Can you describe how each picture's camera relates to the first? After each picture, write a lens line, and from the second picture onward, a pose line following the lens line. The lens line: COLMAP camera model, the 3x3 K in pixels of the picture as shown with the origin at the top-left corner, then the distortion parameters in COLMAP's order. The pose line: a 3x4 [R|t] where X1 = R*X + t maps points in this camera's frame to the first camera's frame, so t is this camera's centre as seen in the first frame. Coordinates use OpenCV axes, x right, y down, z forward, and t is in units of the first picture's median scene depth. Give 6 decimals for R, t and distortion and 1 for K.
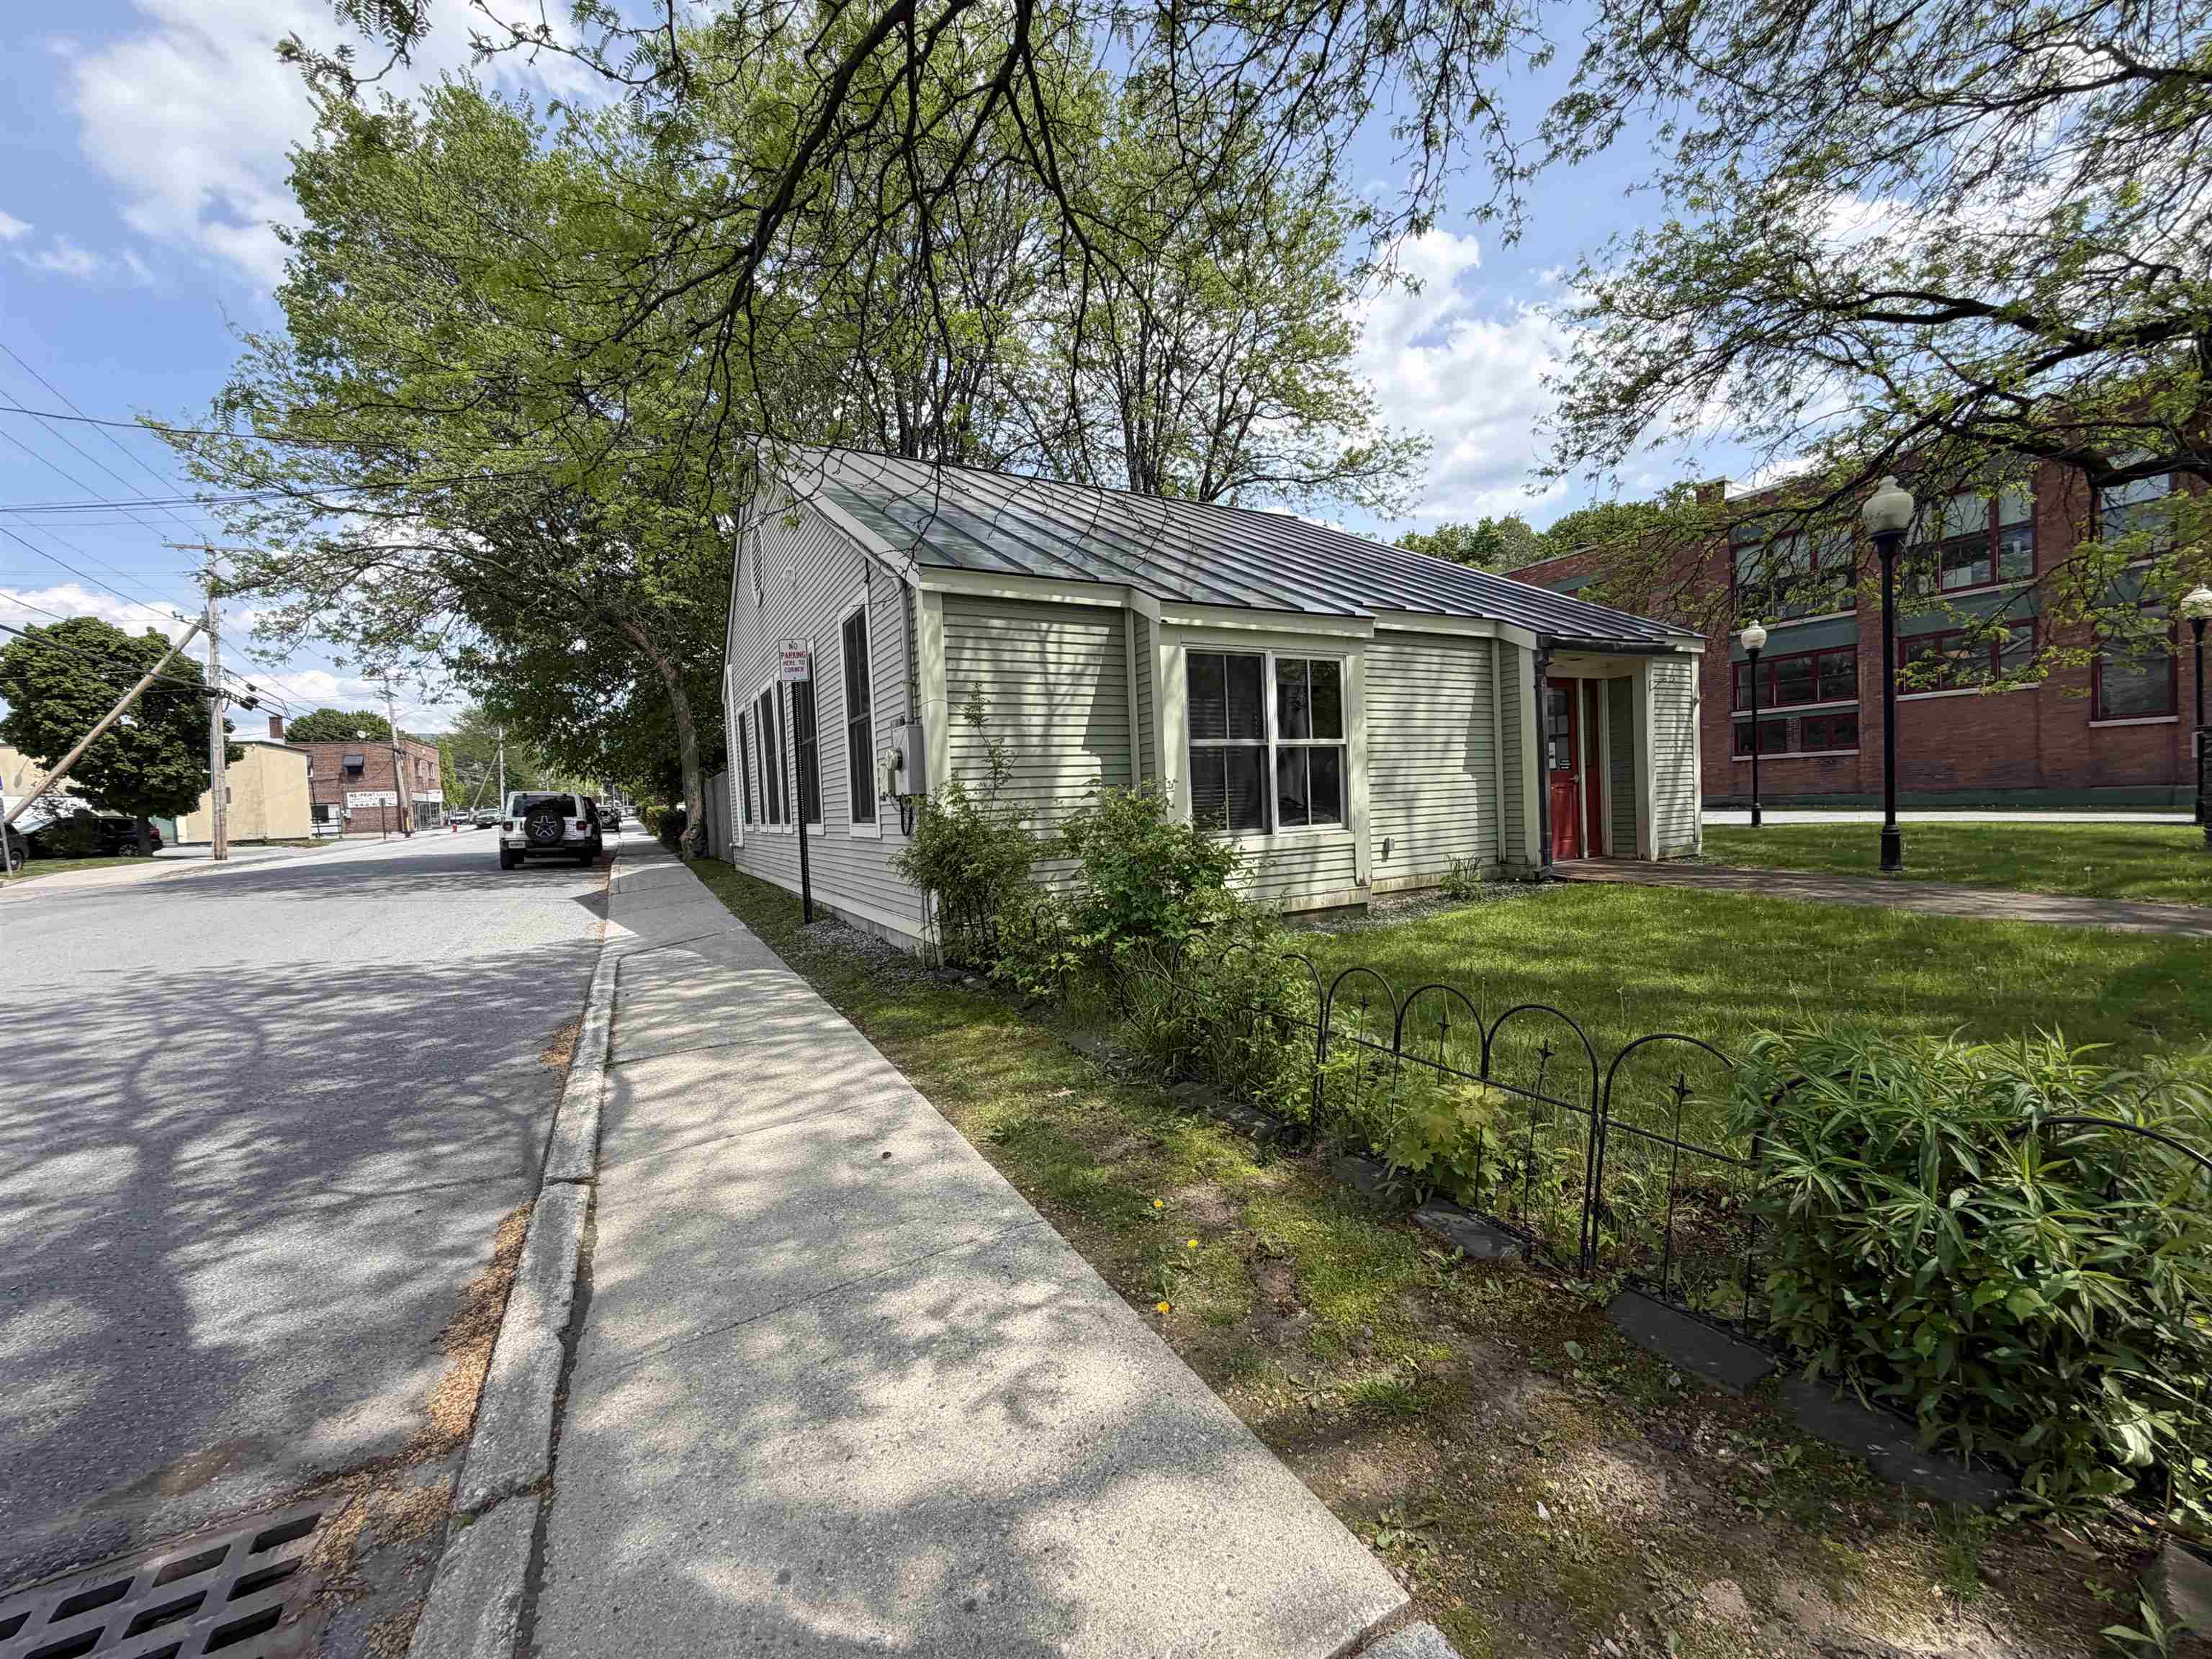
lens RADIAL K [[878.4, 0, 1109.6], [0, 878.4, 829.3], [0, 0, 1]] dist [0.001090, 0.000092]
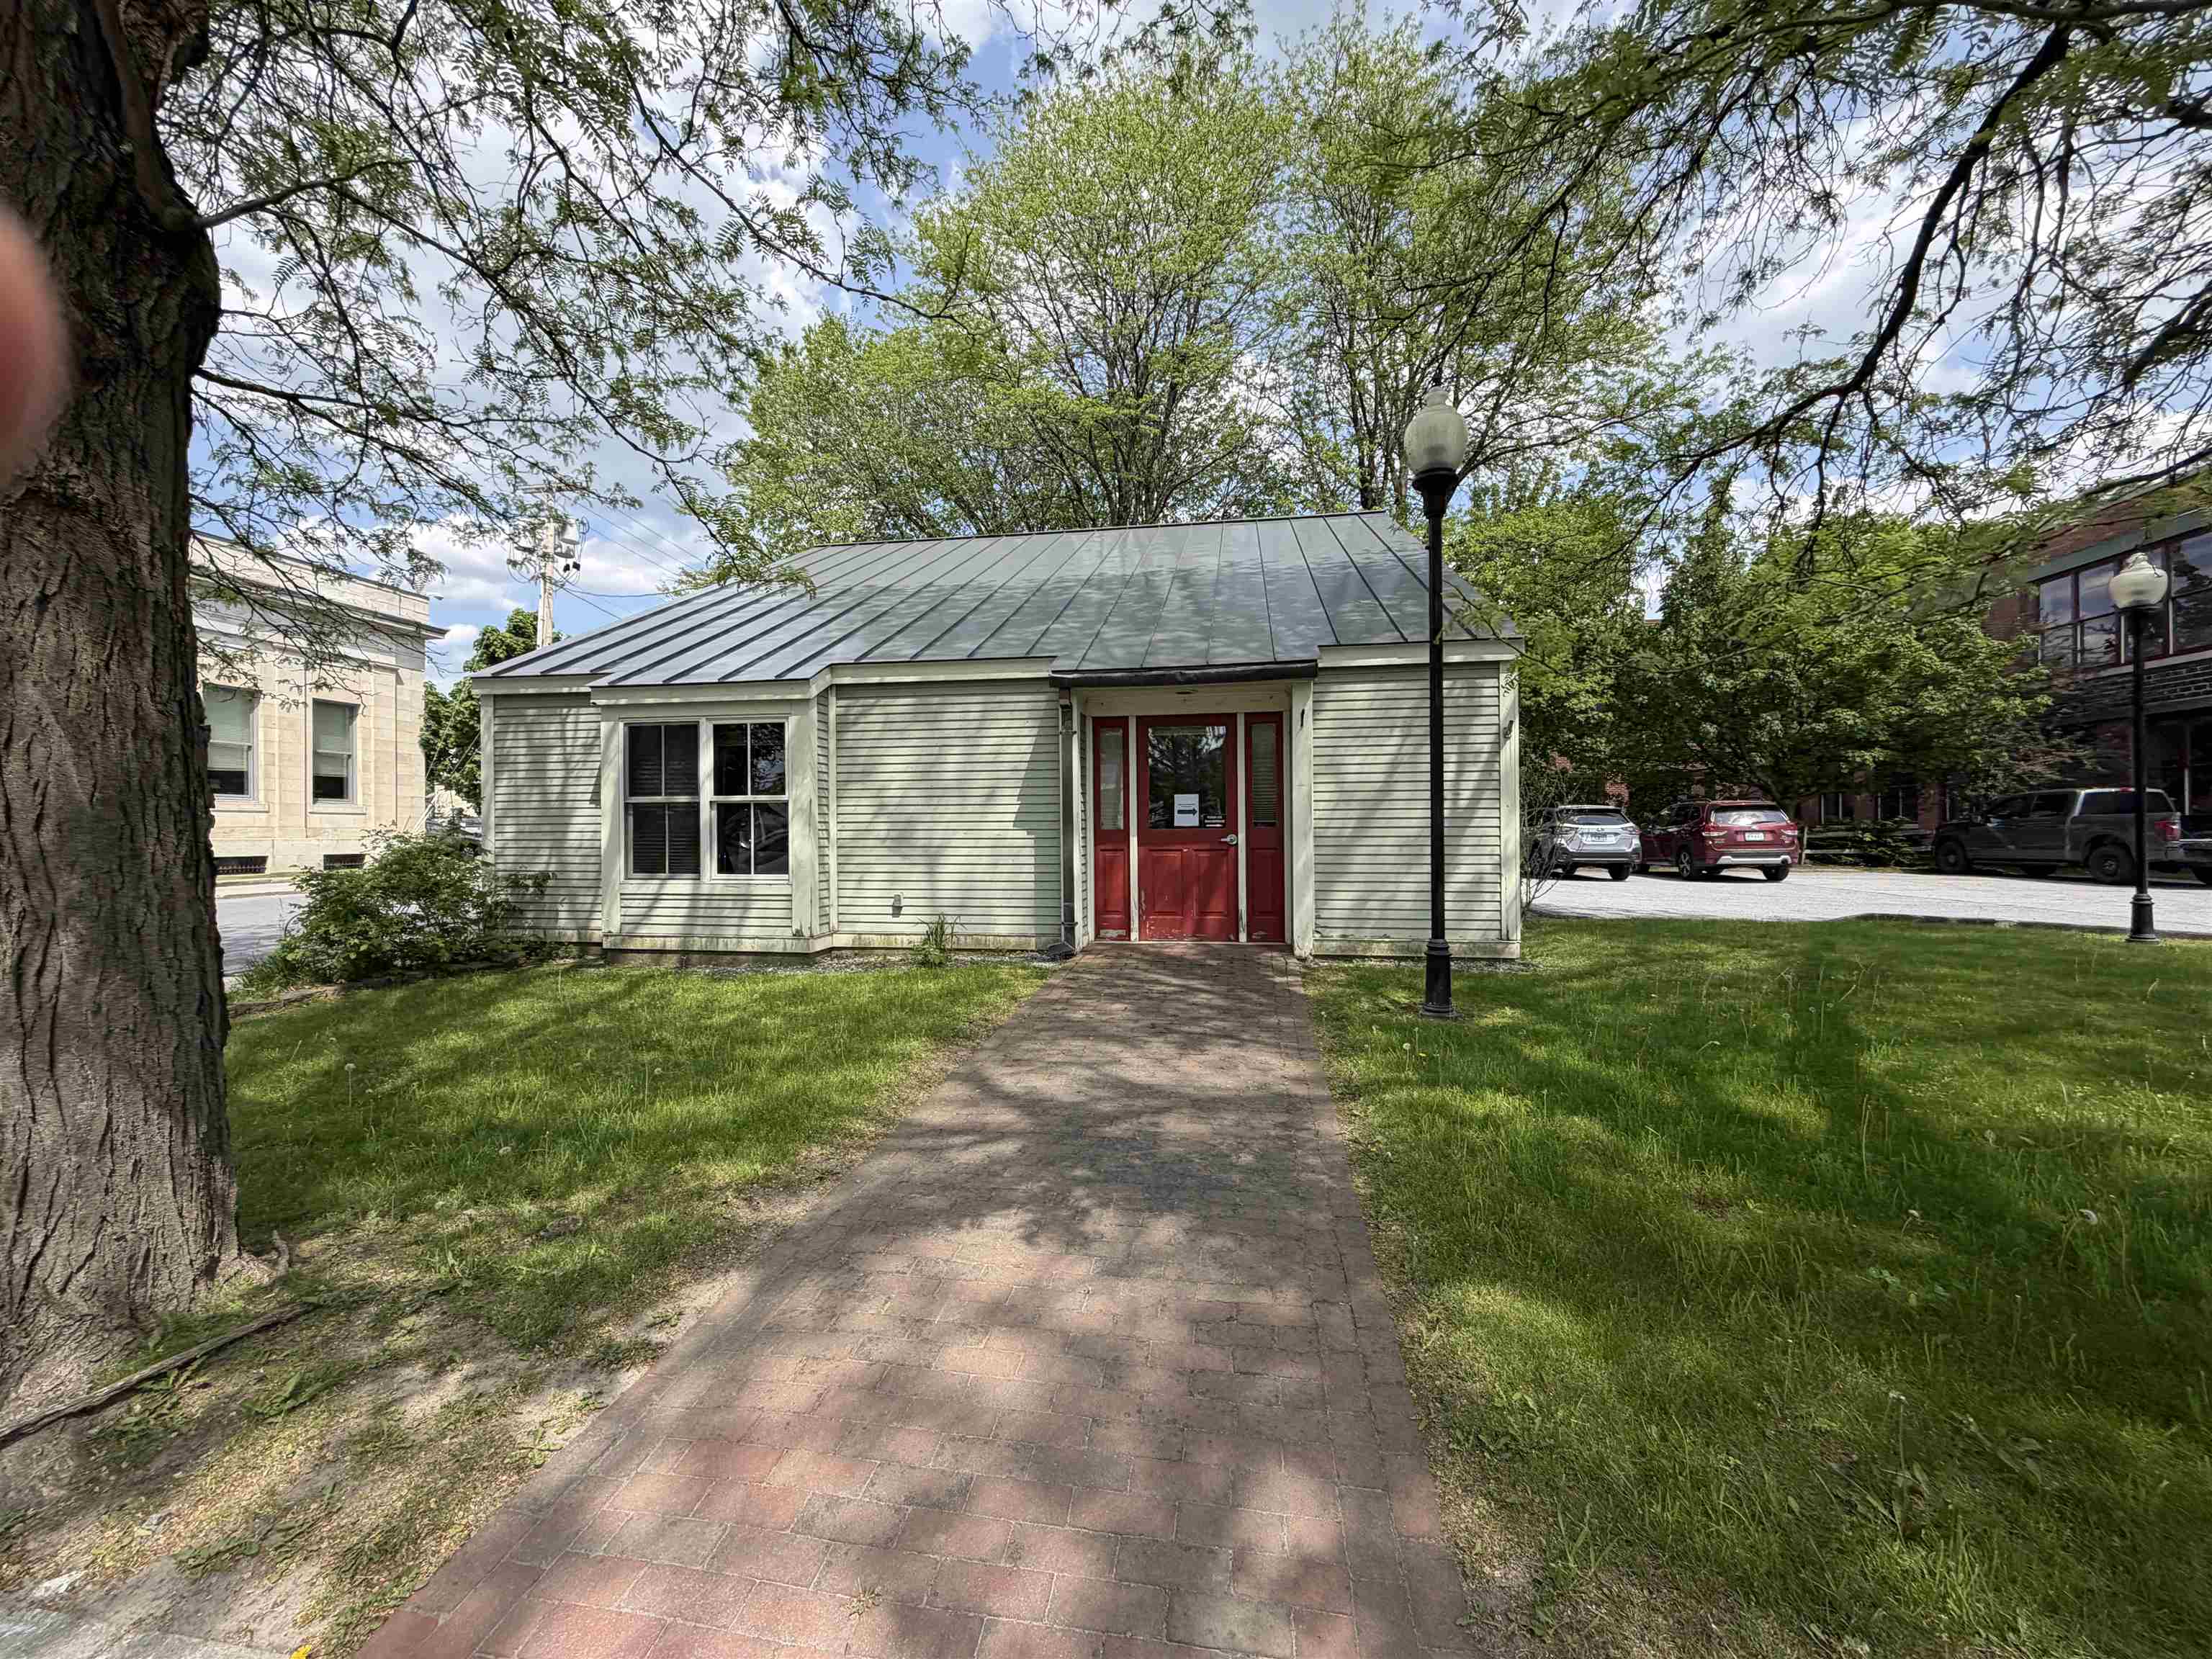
lens RADIAL K [[878.4, 0, 1107.9], [0, 878.4, 828.5], [0, 0, 1]] dist [0.001090, 0.000092]
pose [[0.781679, 0.036973, -0.622584, 1.293637], [-0.049870, 0.998750, -0.003301, -0.082768], [0.621684, 0.033629, 0.782546, 0.436752]]
